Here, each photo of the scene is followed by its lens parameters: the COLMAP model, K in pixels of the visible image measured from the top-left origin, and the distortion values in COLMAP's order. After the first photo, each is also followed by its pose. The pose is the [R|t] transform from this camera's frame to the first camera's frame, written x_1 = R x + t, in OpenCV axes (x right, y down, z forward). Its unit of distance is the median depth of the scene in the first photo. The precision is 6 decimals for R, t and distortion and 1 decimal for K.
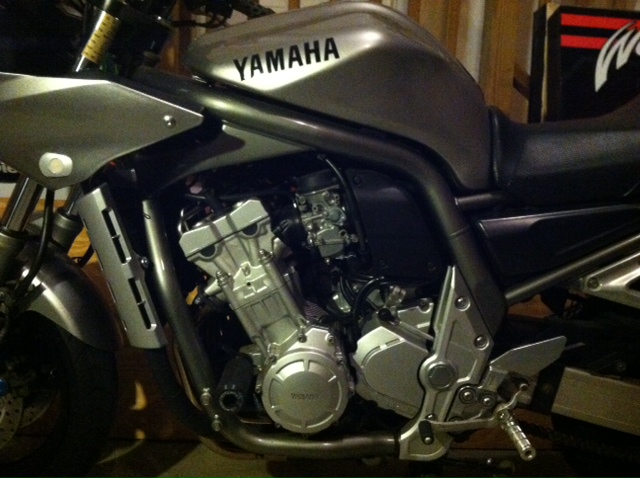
lens RADIAL K [[624.1, 0, 320.0], [0, 624.1, 239.0], [0, 0, 1]] dist [0.101566, -0.298129]
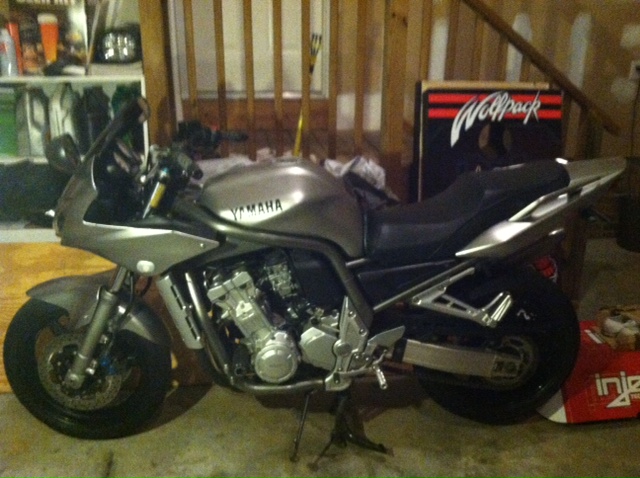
lens RADIAL K [[624.1, 0, 320.0], [0, 624.1, 239.0], [0, 0, 1]] dist [0.101566, -0.298129]
pose [[0.996427, -0.061448, 0.057944, 0.024289], [0.053306, 0.989700, 0.132865, -0.401088], [-0.065511, -0.129302, 0.989439, -0.923227]]
